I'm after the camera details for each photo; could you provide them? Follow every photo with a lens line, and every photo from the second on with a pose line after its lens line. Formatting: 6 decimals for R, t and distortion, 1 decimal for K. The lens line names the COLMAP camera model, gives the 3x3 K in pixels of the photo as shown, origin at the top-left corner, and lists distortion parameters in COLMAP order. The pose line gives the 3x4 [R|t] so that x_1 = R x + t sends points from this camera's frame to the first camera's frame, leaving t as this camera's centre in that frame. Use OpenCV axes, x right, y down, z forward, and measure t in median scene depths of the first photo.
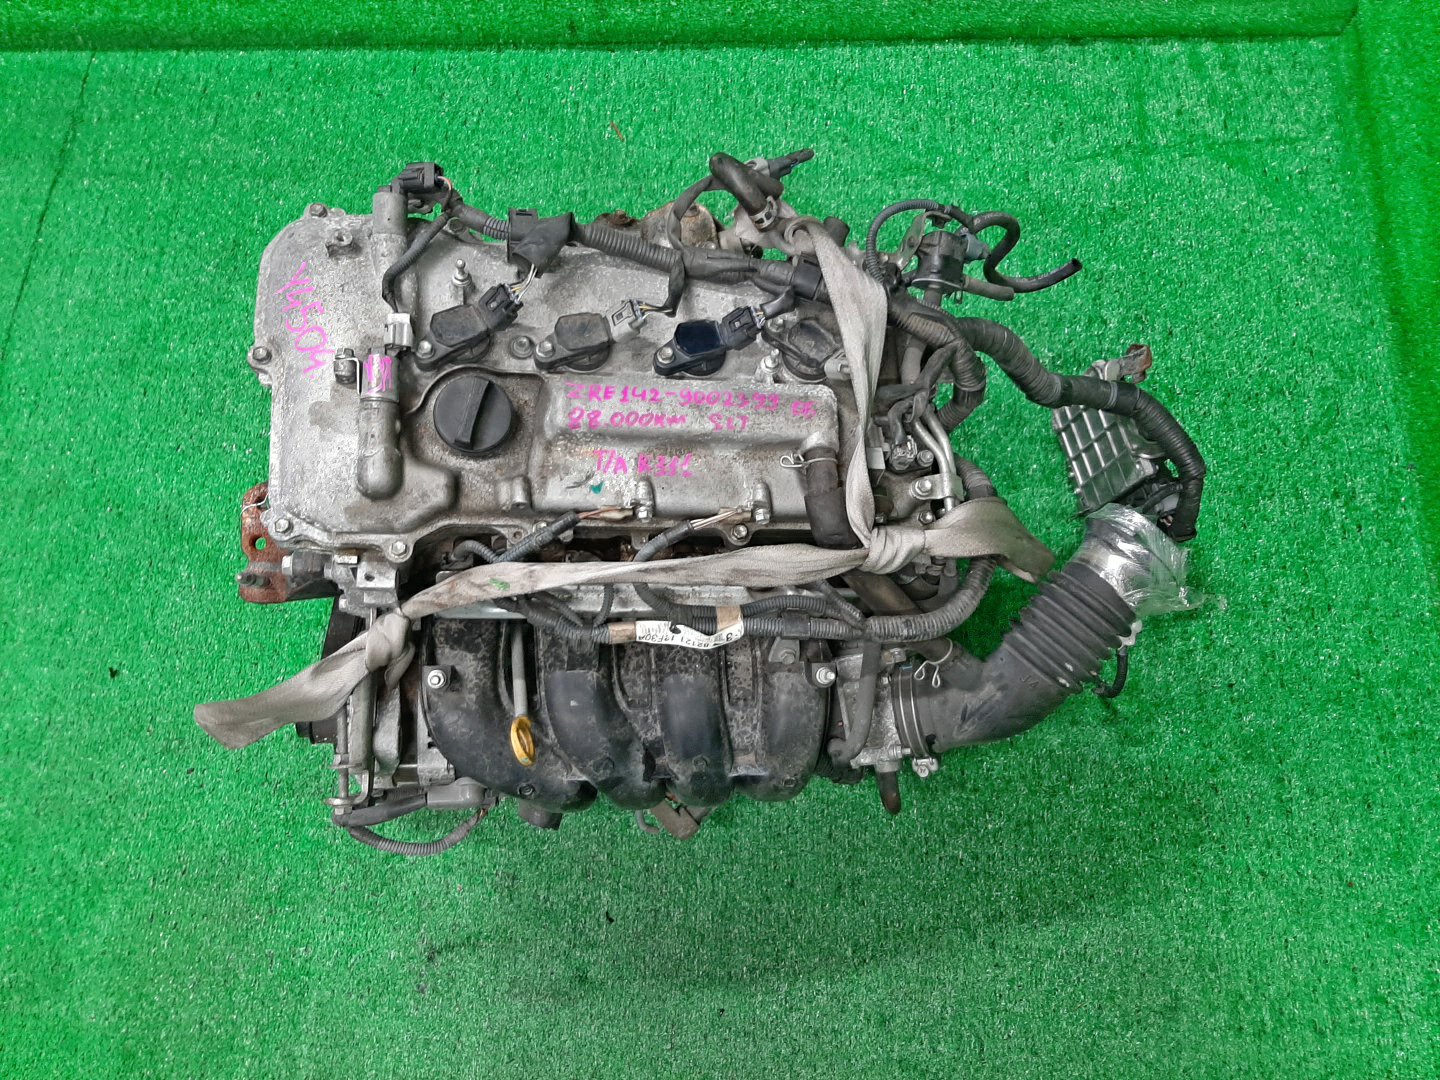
lens RADIAL K [[1046.9, 0, 720.0], [0, 1046.9, 540.0], [0, 0, 1]] dist [0.046604, -0.052113]
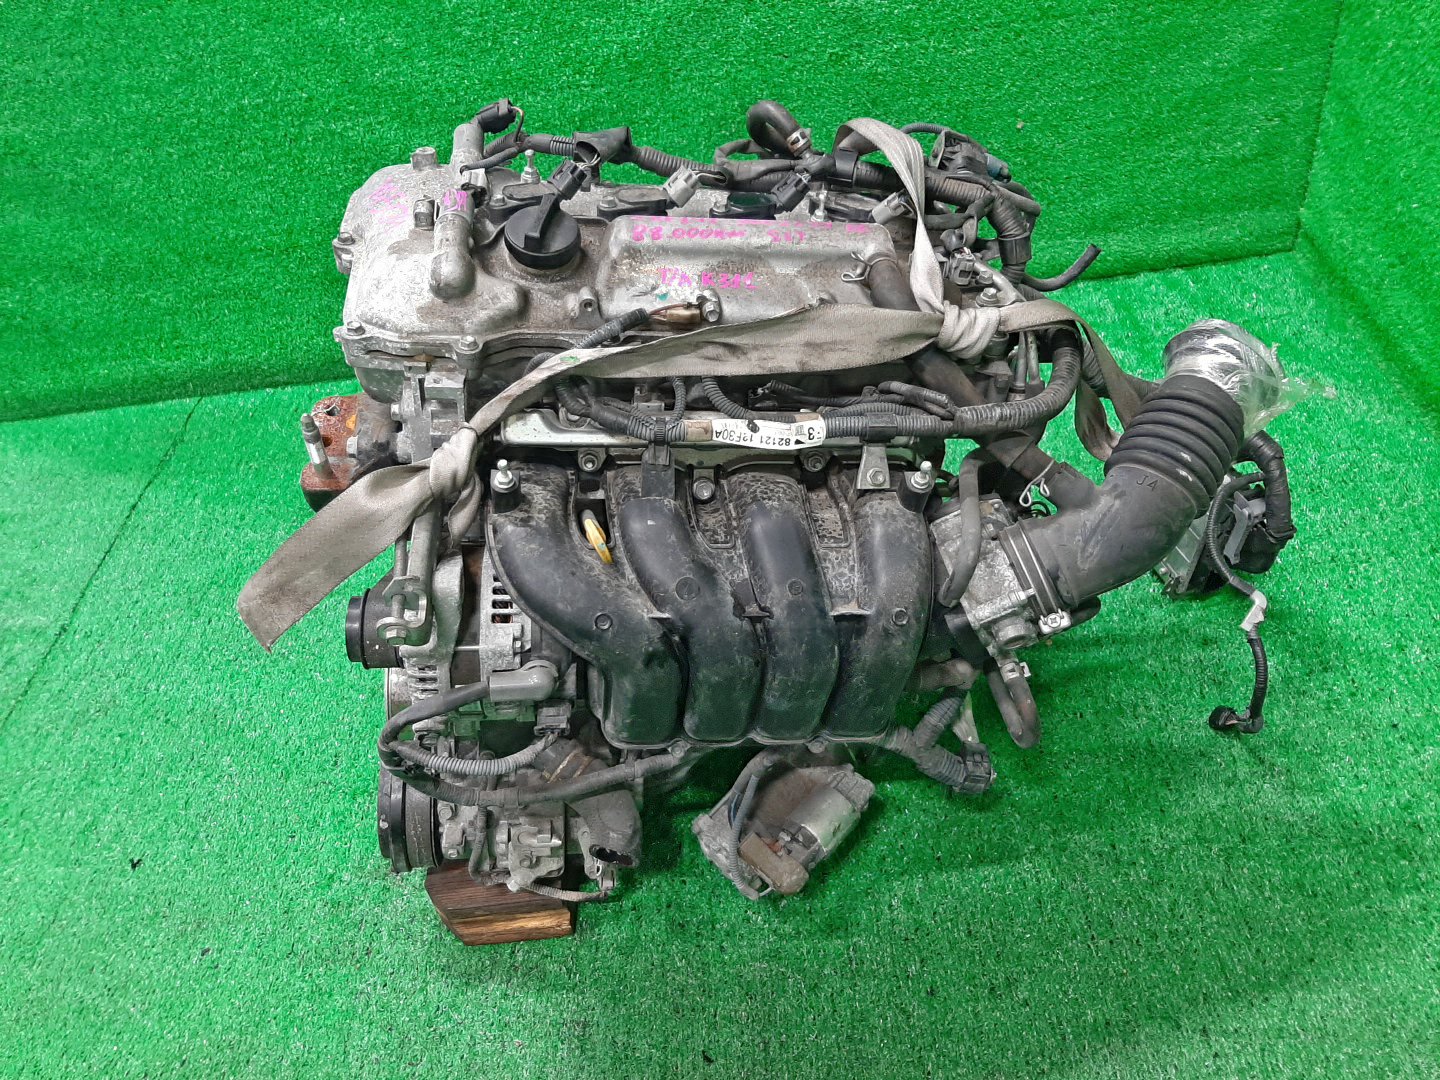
lens RADIAL K [[1057.9, 0, 720.0], [0, 1057.9, 540.0], [0, 0, 1]] dist [0.043251, -0.034969]
pose [[0.994593, -0.101311, -0.022813, -0.062275], [0.080447, 0.890572, -0.447672, 0.611920], [0.065671, 0.443416, 0.893907, 0.191710]]
